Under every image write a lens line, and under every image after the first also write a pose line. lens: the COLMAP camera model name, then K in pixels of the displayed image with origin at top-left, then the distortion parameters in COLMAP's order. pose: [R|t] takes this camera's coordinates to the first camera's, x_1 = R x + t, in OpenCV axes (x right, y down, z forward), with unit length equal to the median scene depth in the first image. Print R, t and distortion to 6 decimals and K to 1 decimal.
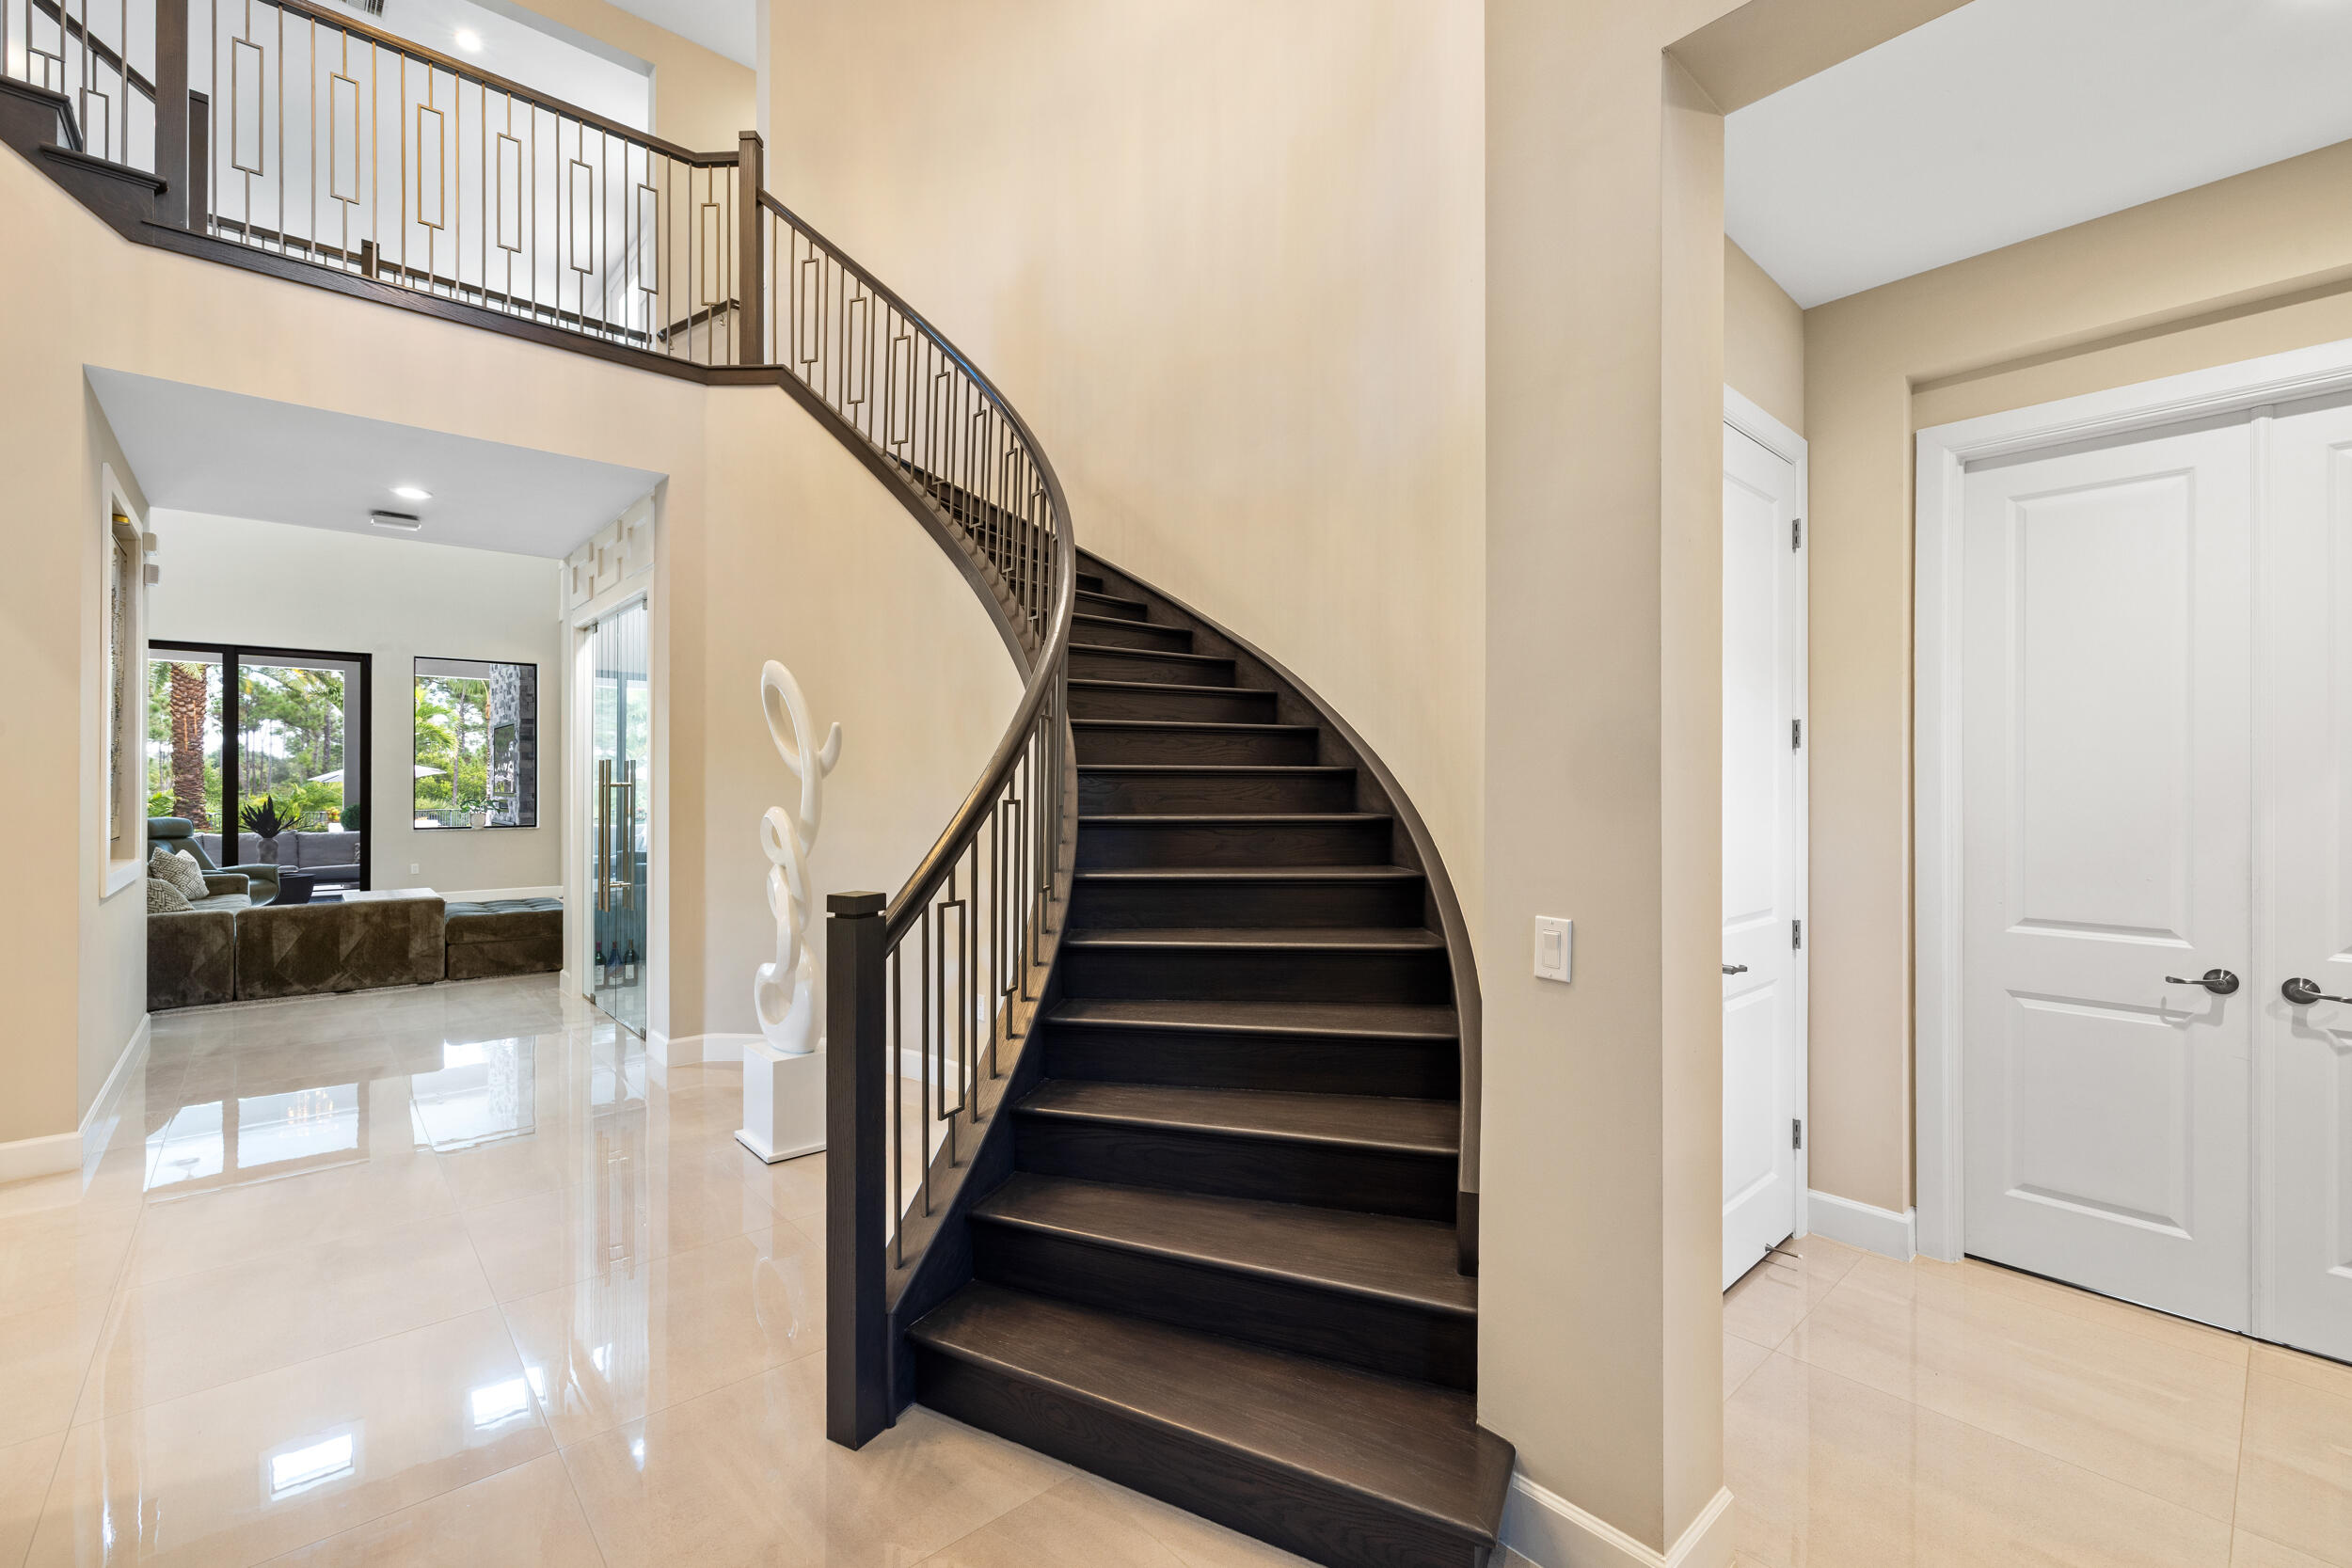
lens RADIAL K [[1007.1, 0, 1185.6], [0, 1007.1, 786.3], [0, 0, 1]] dist [-0.001140, 0.000355]
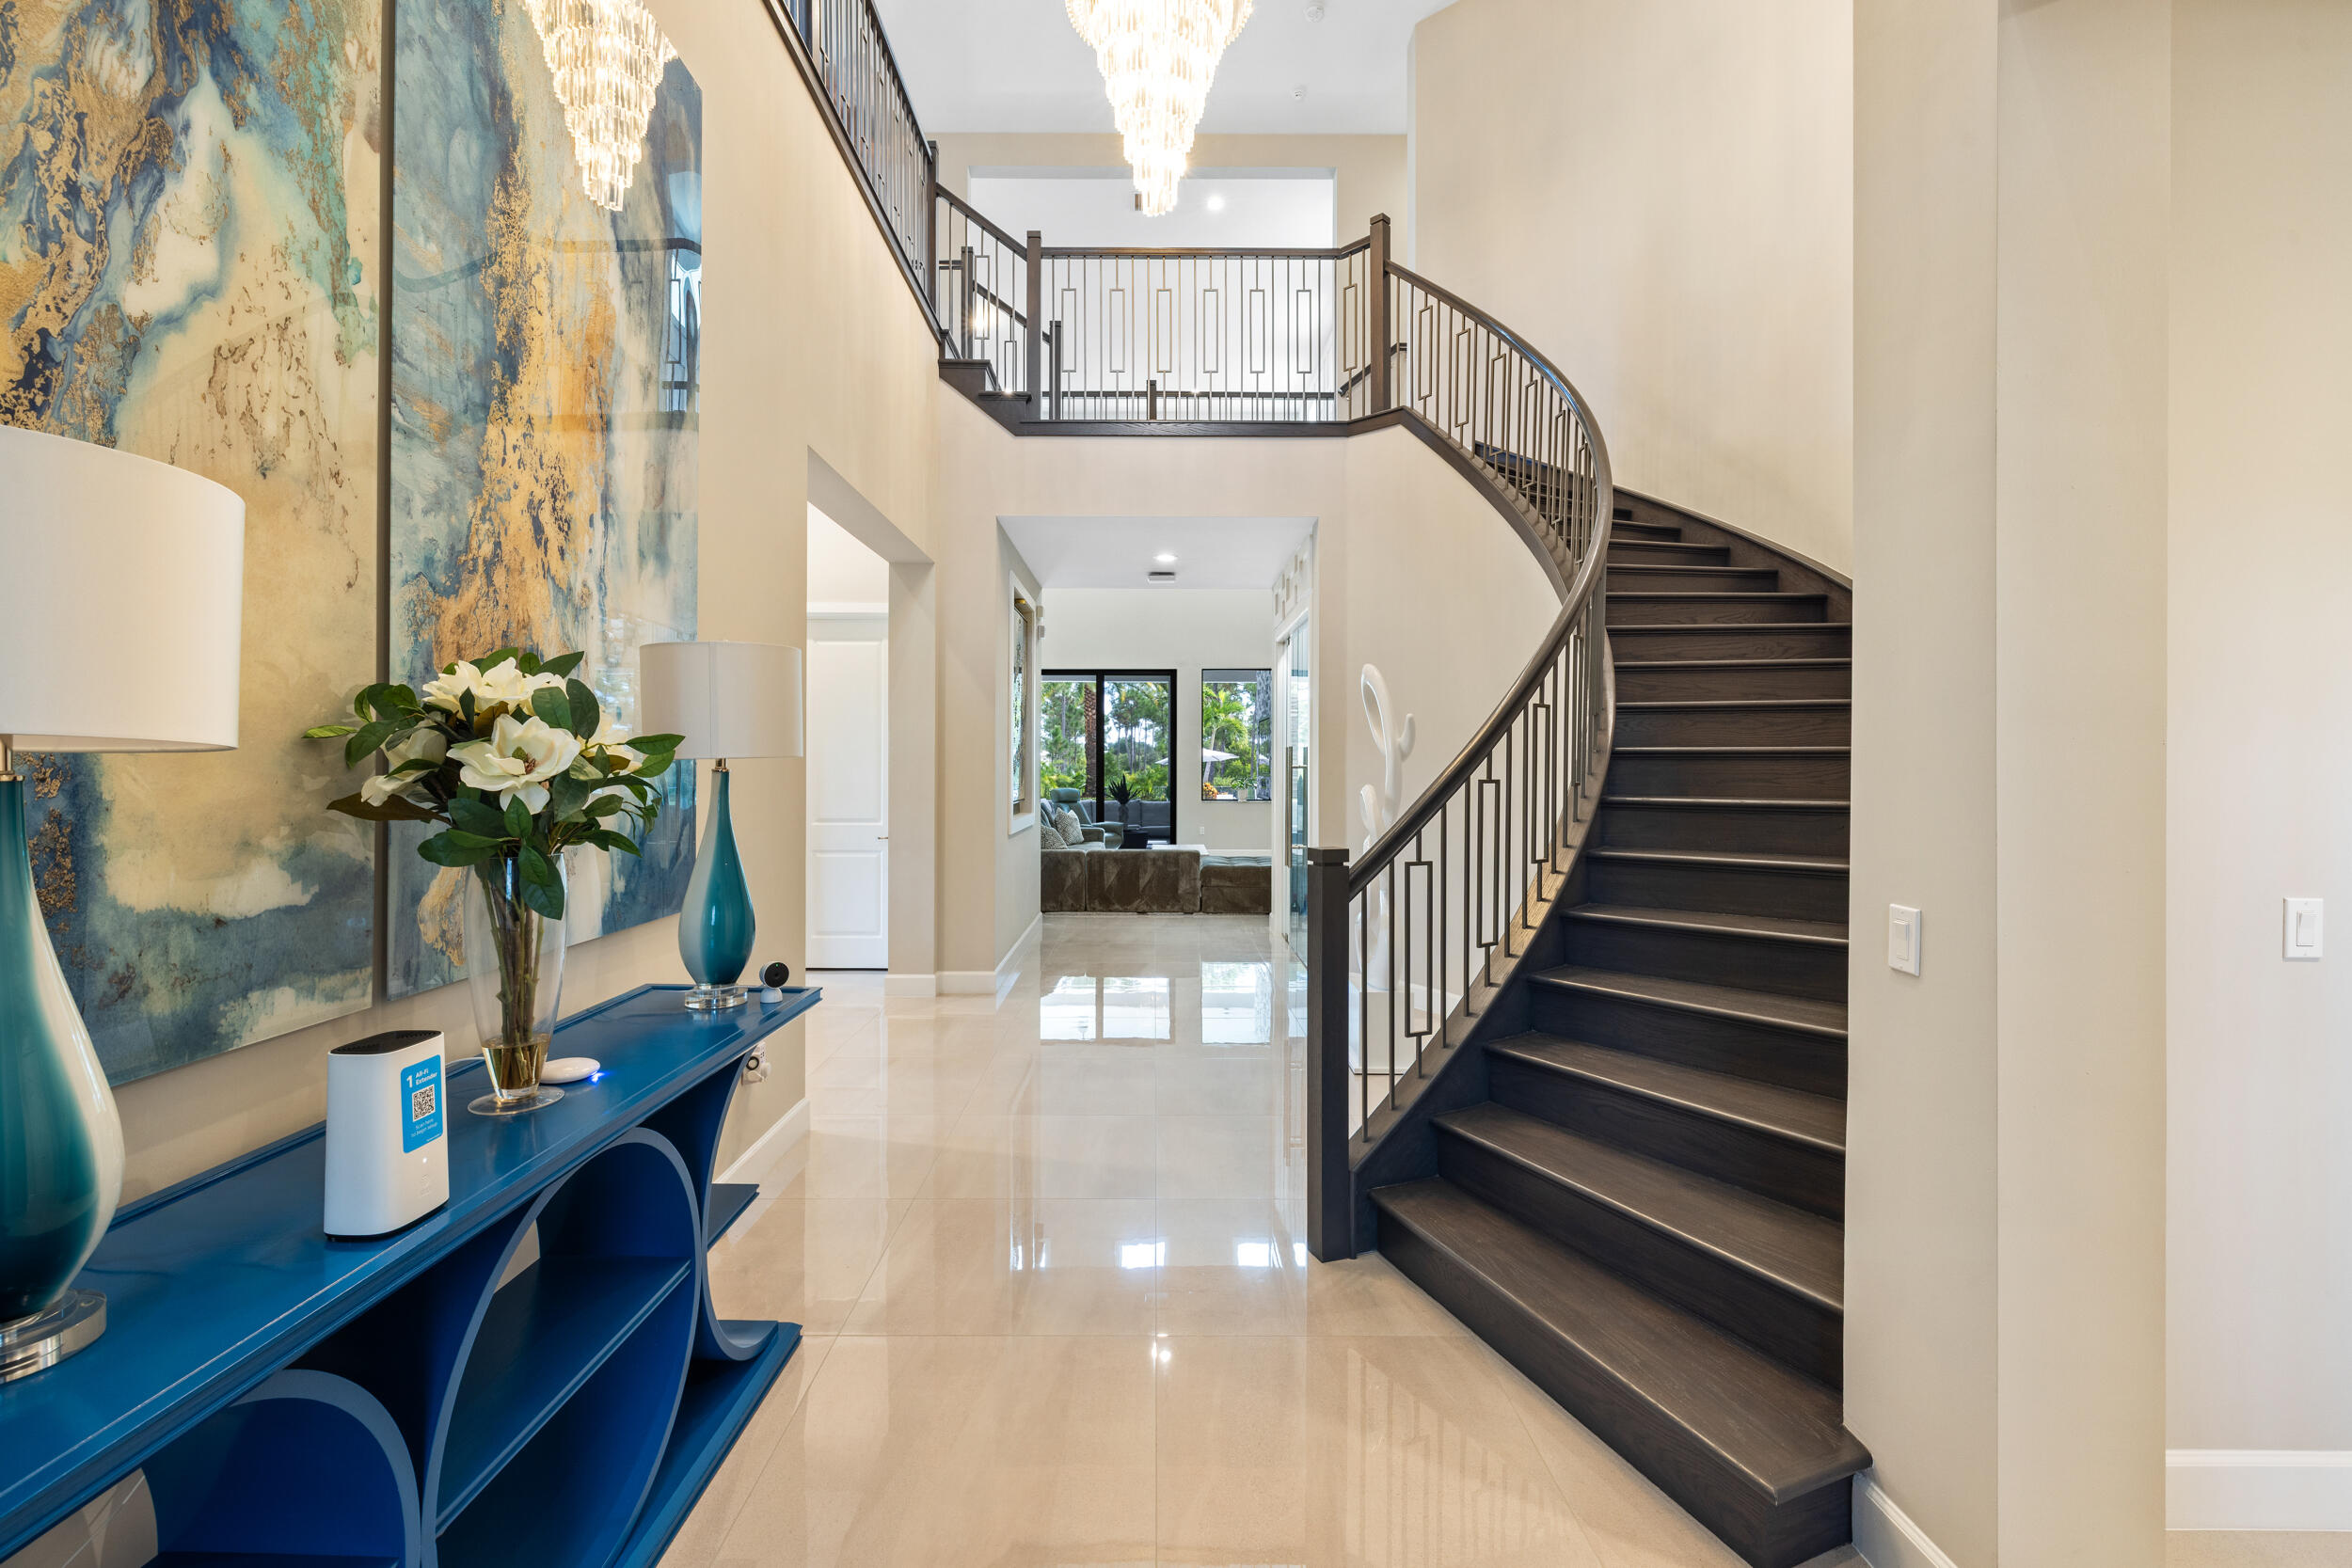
lens RADIAL K [[1007.1, 0, 1165.5], [0, 1007.1, 774.8], [0, 0, 1]] dist [-0.001140, 0.000355]
pose [[0.753376, 0.006841, -0.657555, 0.160591], [-0.003169, 0.999972, 0.006772, 0.000815], [0.657582, -0.003017, 0.753377, -0.059236]]
